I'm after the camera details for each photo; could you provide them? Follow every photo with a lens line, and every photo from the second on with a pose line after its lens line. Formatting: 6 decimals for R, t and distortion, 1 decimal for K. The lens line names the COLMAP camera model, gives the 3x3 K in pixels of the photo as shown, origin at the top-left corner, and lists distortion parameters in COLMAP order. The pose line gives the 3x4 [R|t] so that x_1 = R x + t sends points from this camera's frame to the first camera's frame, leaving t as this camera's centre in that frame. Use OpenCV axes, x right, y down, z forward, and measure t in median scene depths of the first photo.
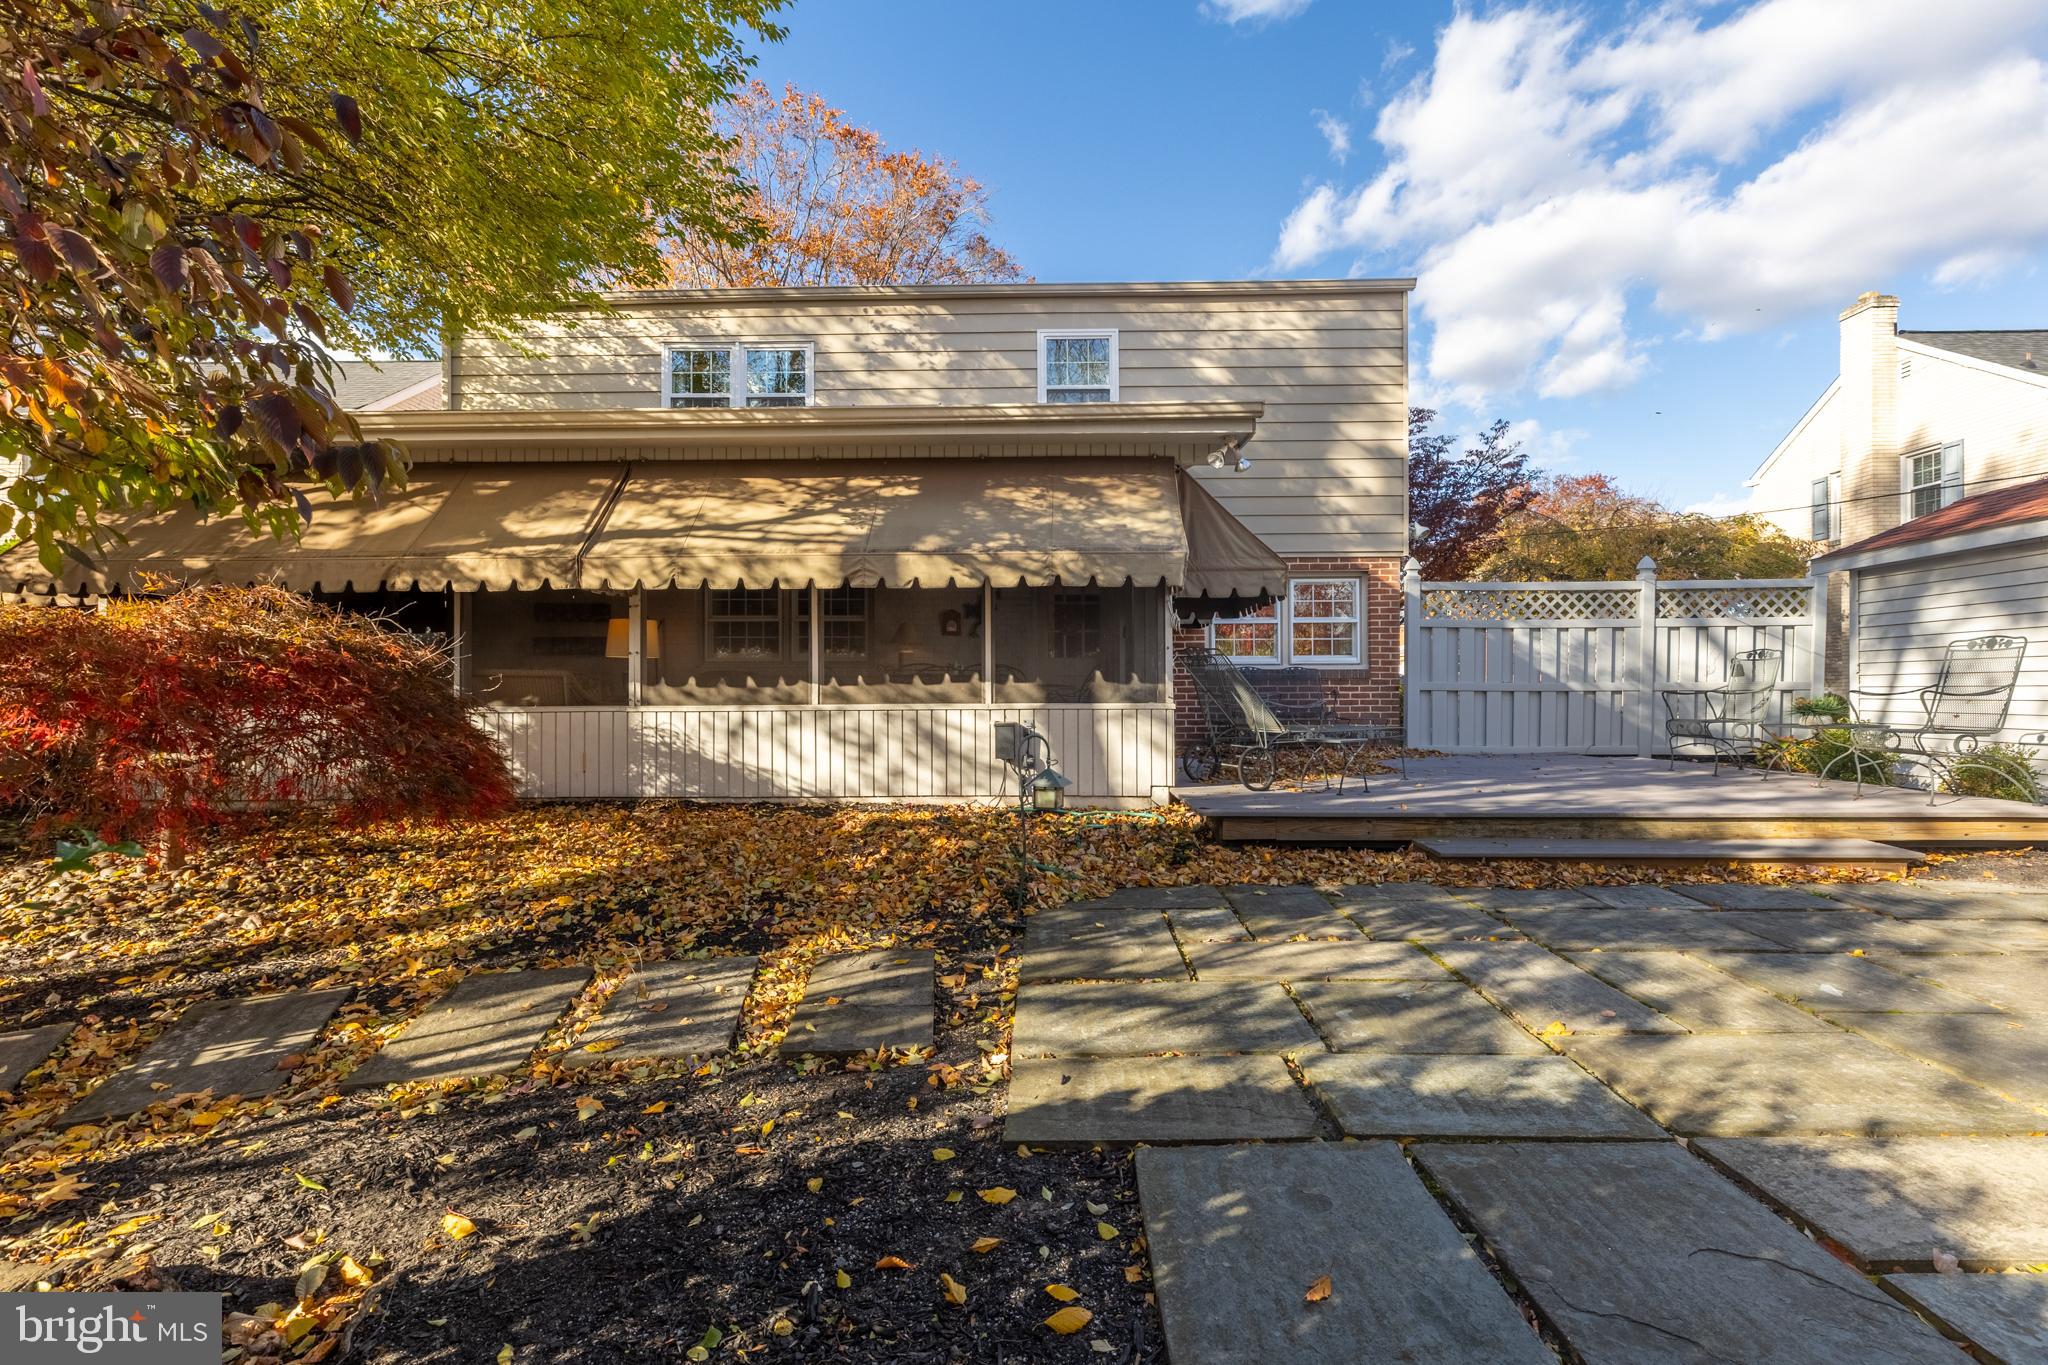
lens RADIAL K [[945.4, 0, 1024.0], [0, 945.4, 682.5], [0, 0, 1]] dist [-0.002324, -0.000399]
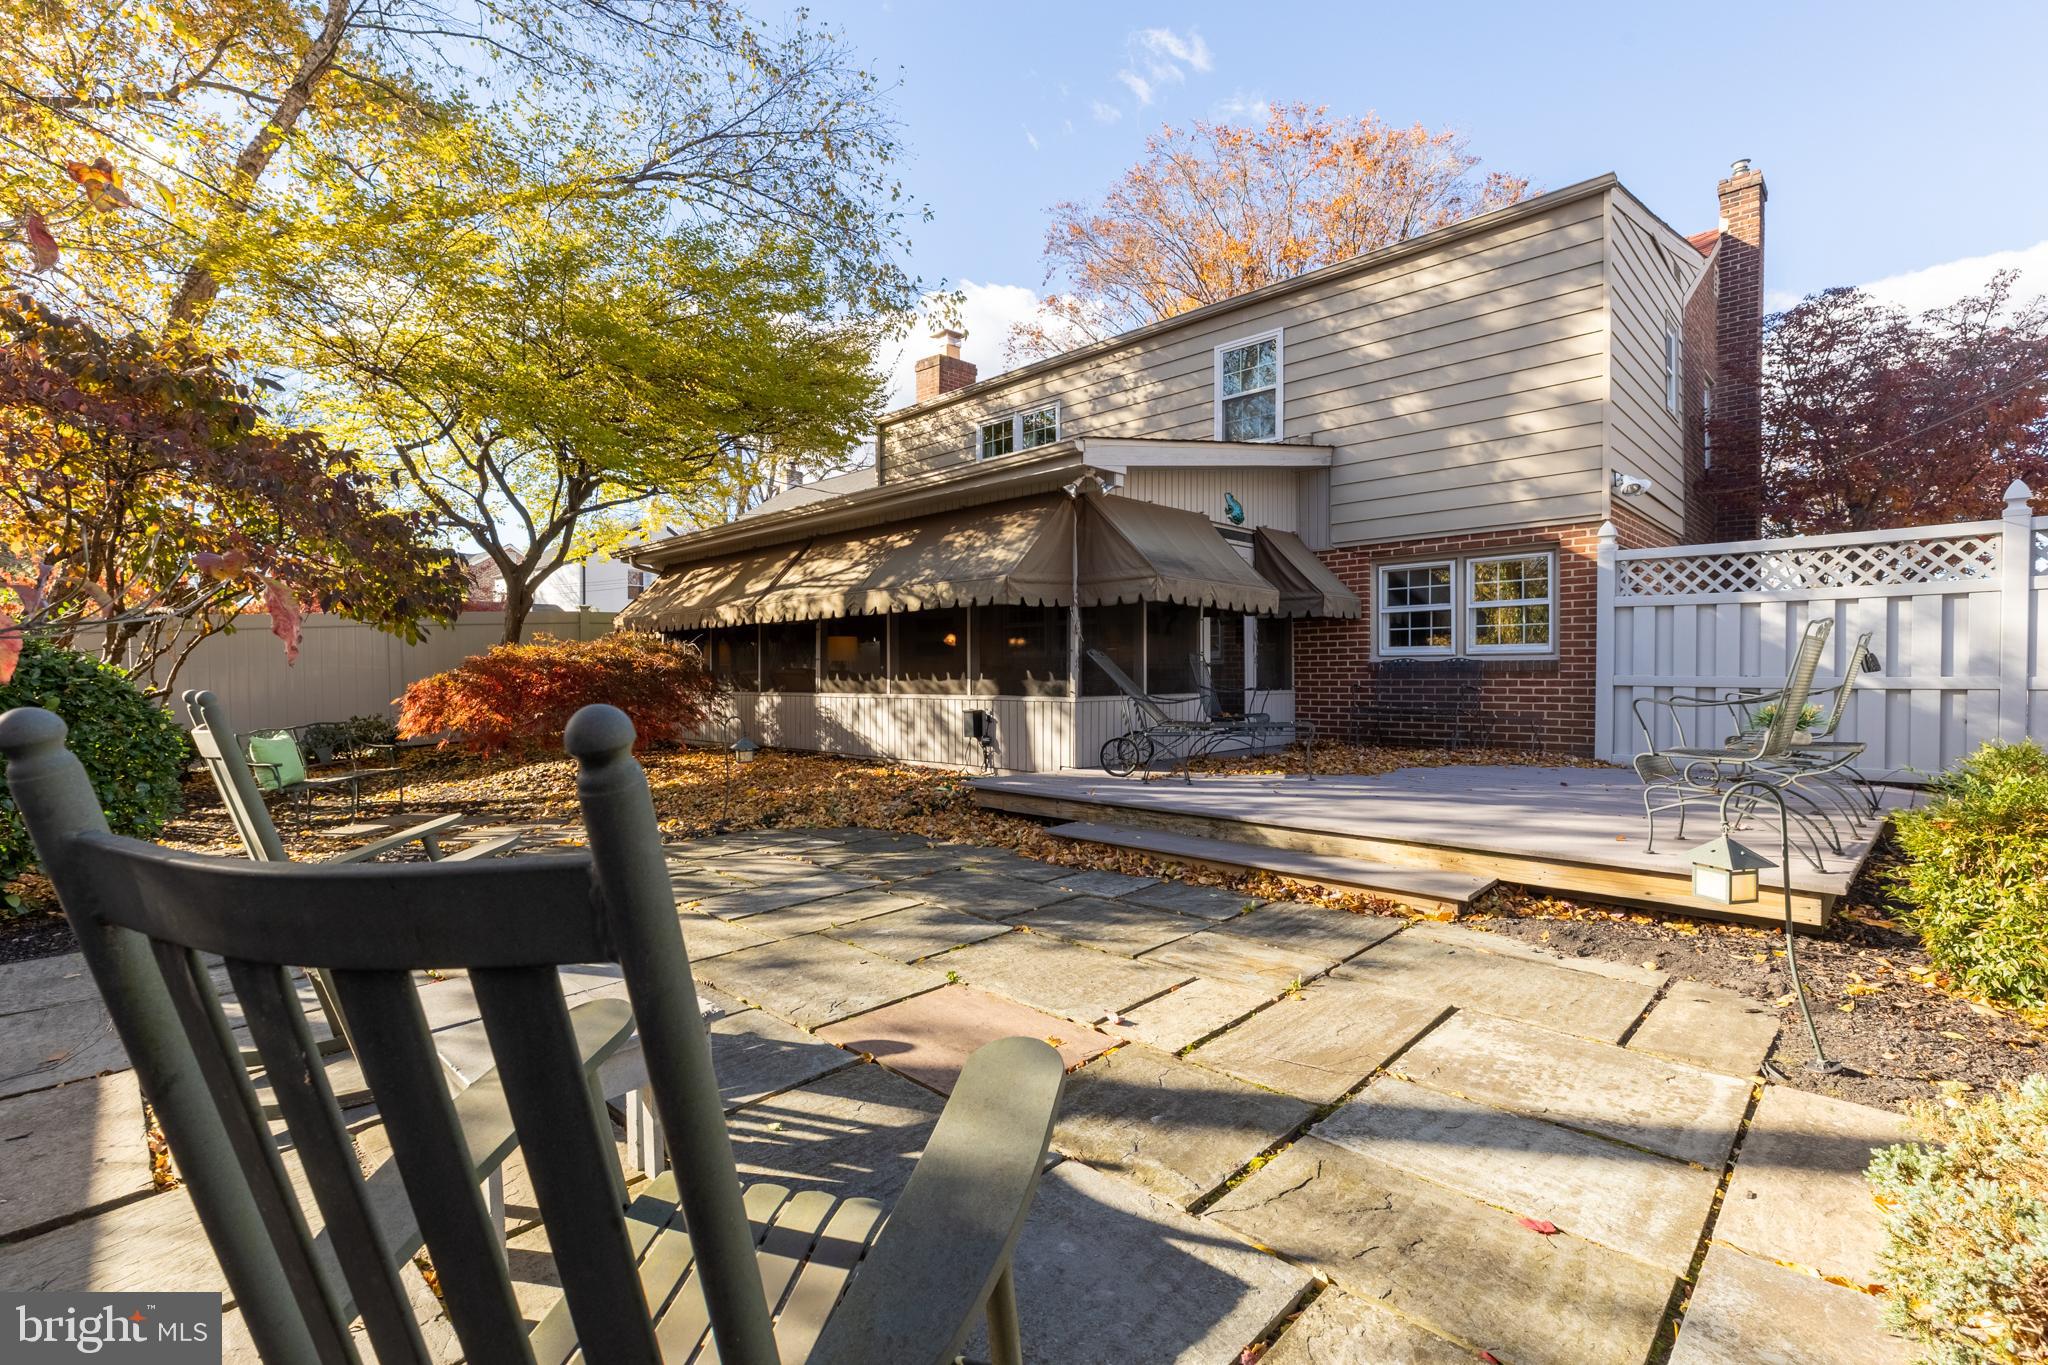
lens RADIAL K [[945.4, 0, 1024.0], [0, 945.4, 682.5], [0, 0, 1]] dist [-0.002324, -0.000399]
pose [[0.719930, 0.006982, -0.694011, 0.929523], [0.006318, 0.999842, 0.016613, -0.016785], [0.694017, -0.016345, 0.719773, 0.106958]]
